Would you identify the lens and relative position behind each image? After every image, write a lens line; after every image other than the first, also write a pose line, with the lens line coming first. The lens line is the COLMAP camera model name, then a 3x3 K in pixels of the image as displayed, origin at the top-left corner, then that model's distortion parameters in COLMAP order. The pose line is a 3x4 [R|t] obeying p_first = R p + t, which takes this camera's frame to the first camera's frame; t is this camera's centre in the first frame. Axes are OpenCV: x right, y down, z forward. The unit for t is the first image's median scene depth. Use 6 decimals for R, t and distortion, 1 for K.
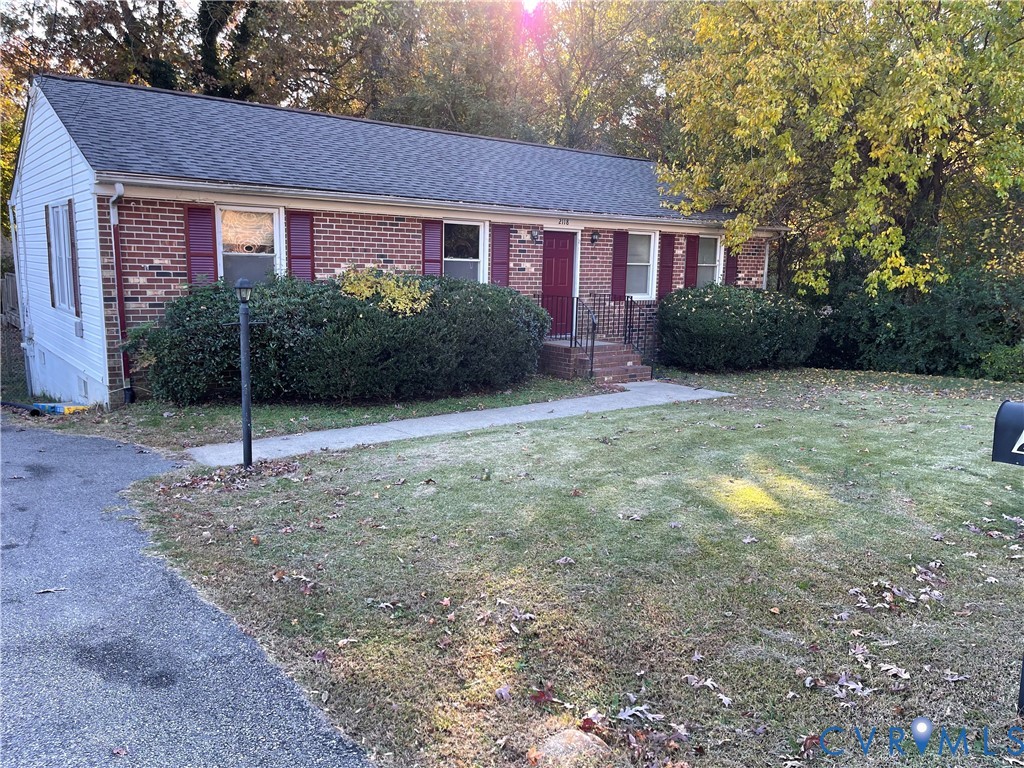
lens RADIAL K [[779.0, 0, 512.0], [0, 779.0, 384.0], [0, 0, 1]] dist [0.074897, -0.078292]
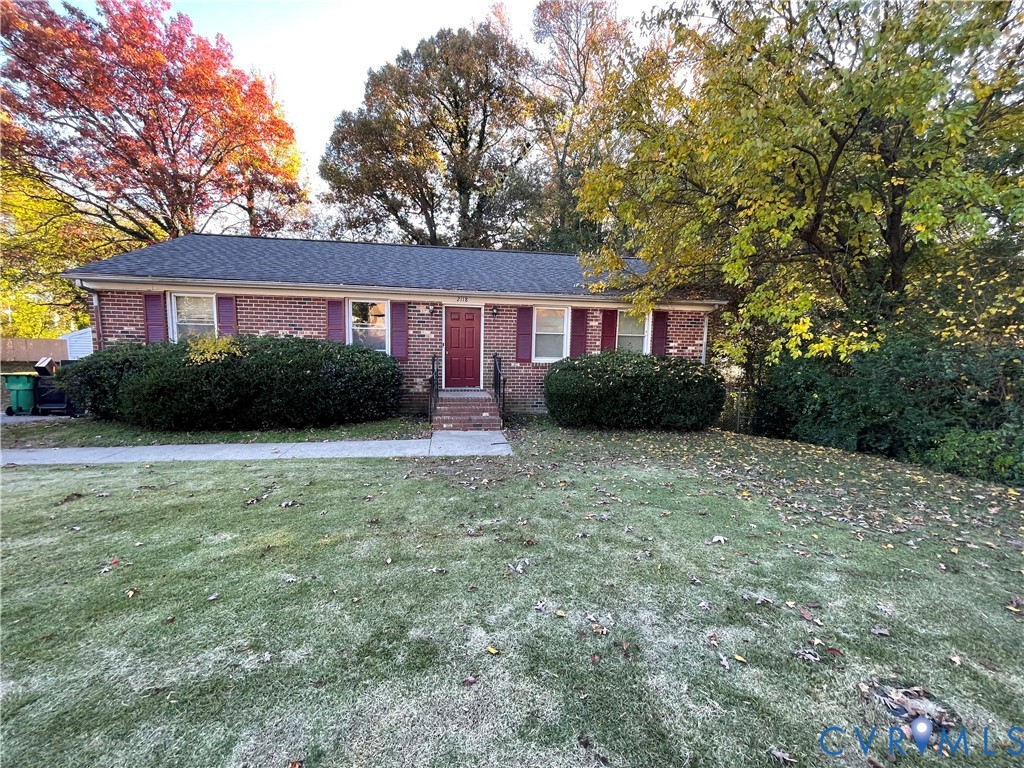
lens RADIAL K [[412.2, 0, 508.9], [0, 412.2, 388.0], [0, 0, 1]] dist [-0.002441, 0.000276]
pose [[0.876188, 0.050330, -0.479335, 0.471915], [-0.076550, 0.996441, -0.035301, -0.045921], [0.475852, 0.067624, 0.876922, 0.463957]]
